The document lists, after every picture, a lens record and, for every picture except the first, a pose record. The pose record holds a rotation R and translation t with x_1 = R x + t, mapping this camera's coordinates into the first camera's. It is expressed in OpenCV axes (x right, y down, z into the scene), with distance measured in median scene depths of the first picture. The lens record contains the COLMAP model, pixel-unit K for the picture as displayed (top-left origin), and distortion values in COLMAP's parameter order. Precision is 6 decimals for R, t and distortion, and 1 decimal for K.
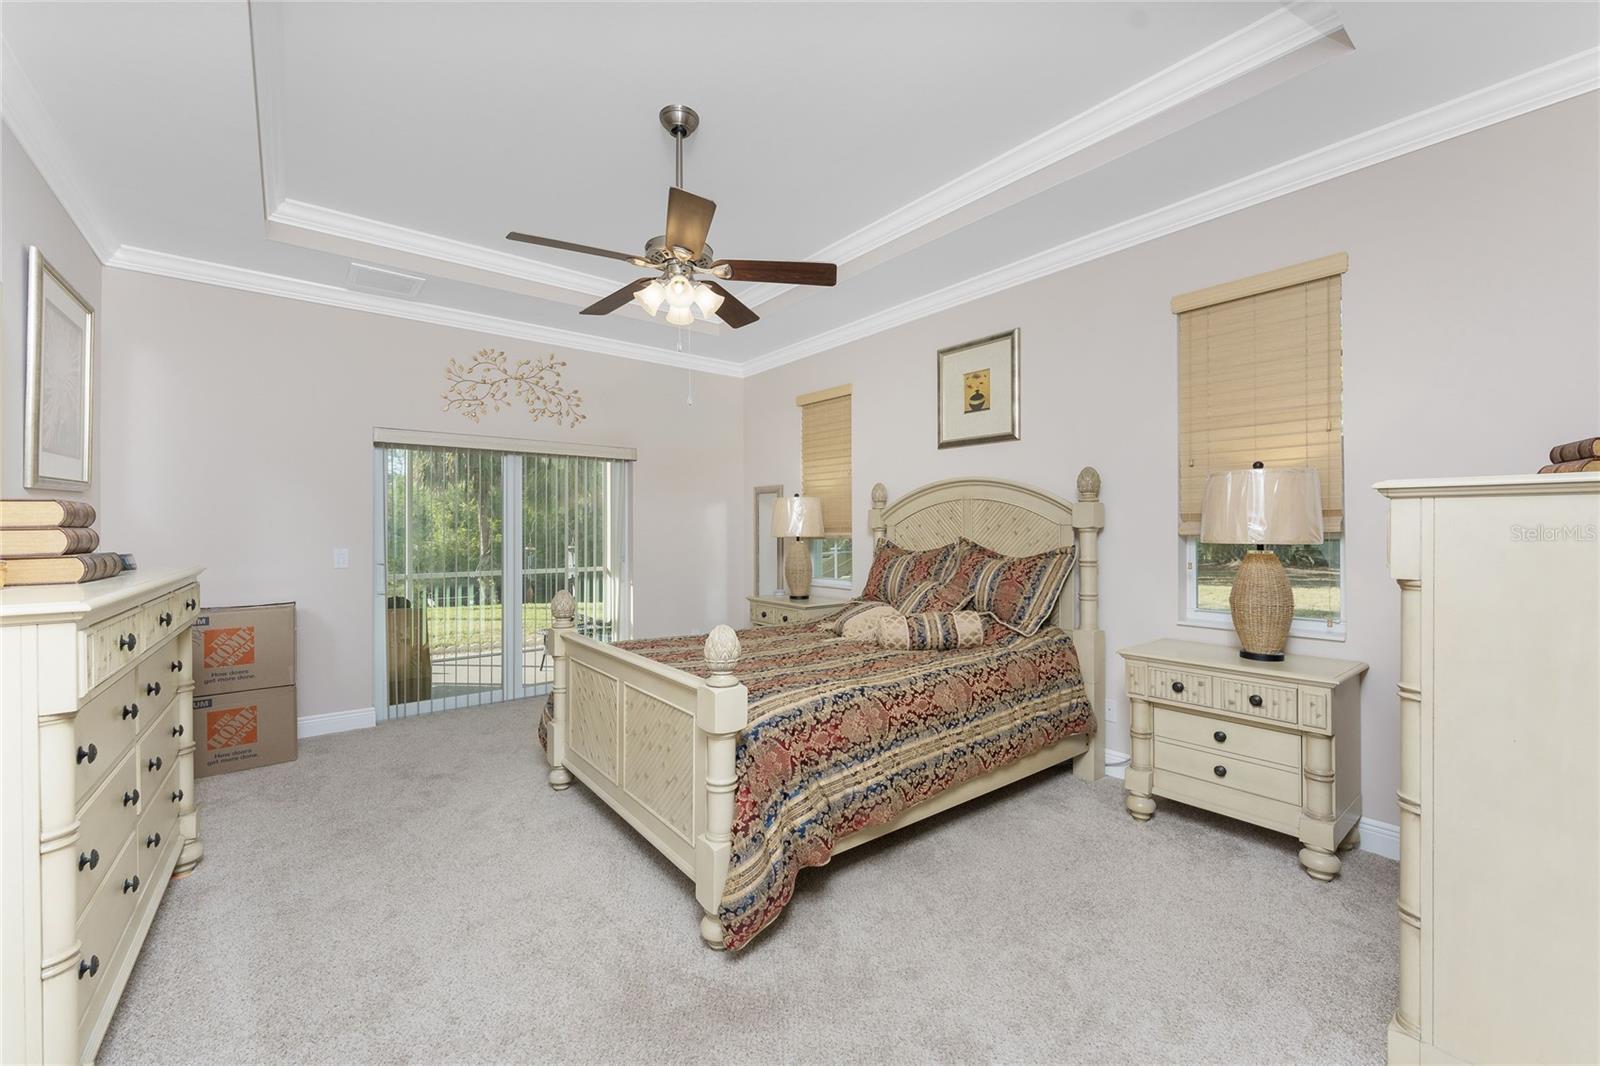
lens RADIAL K [[641.7, 0, 814.5], [0, 641.7, 526.9], [0, 0, 1]] dist [0.000624, 0.000260]
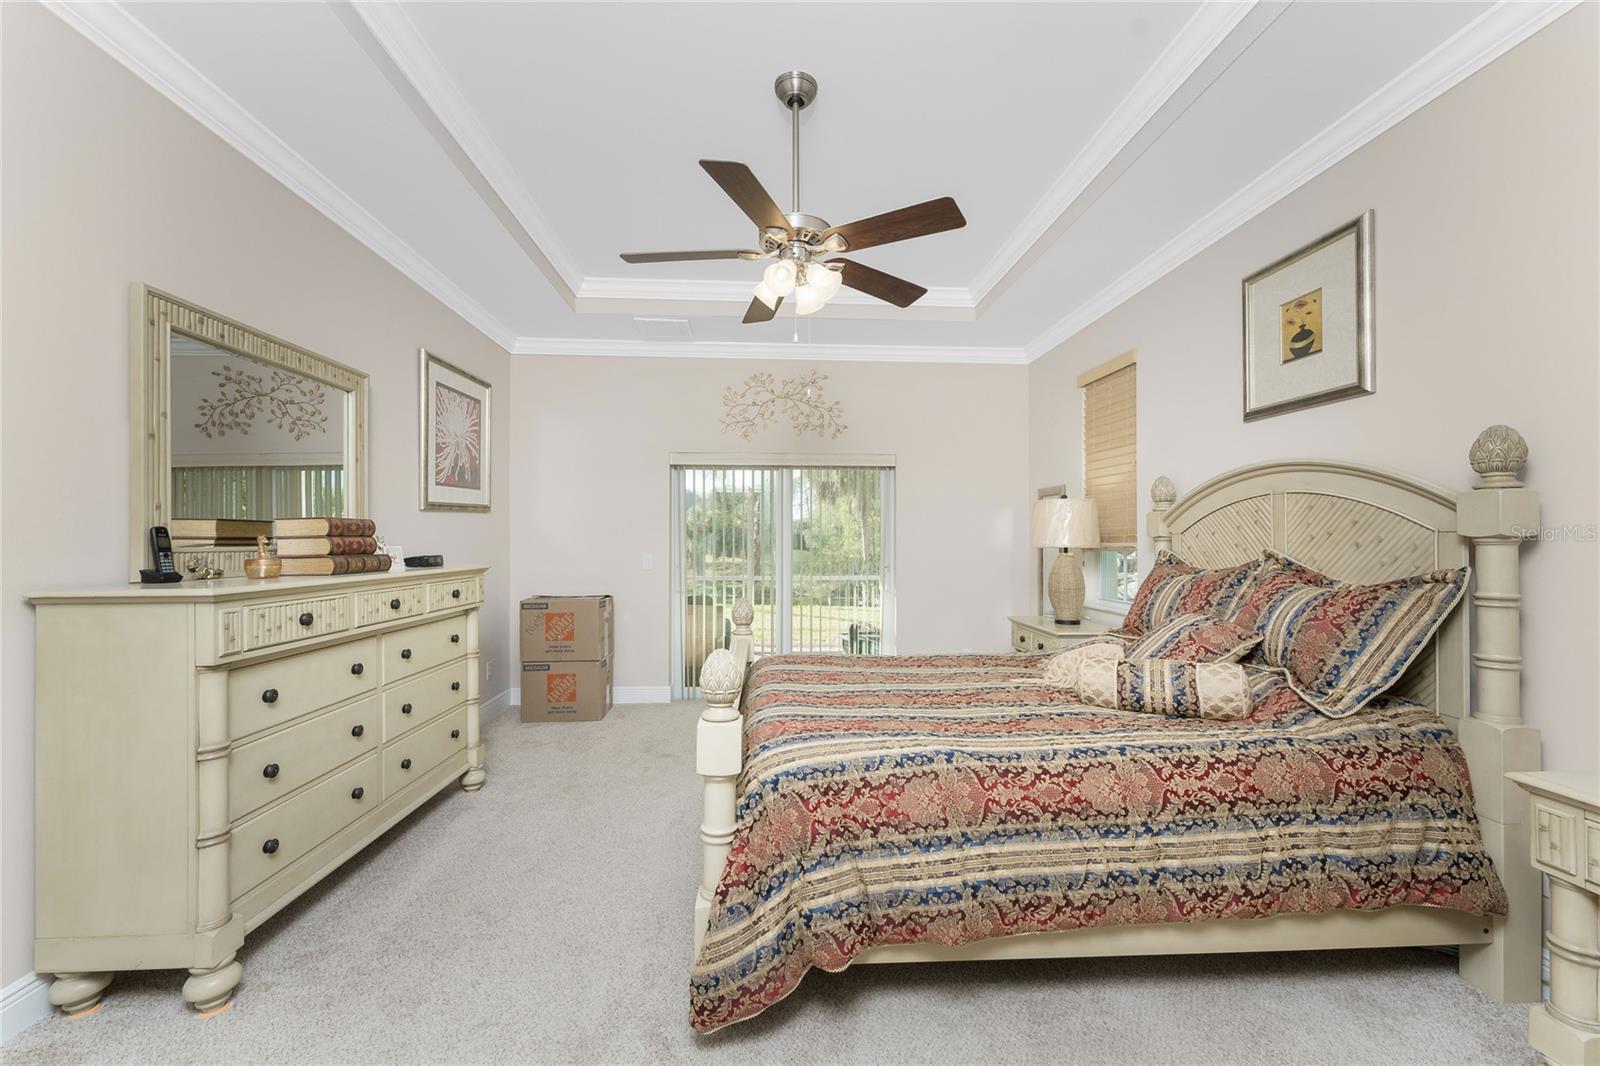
lens RADIAL K [[641.7, 0, 804.6], [0, 641.7, 536.5], [0, 0, 1]] dist [0.000624, 0.000260]
pose [[0.815509, -0.000230, -0.578745, 0.264406], [0.001052, 0.999999, 0.001085, 0.000119], [0.578744, -0.001494, 0.815508, 0.212340]]
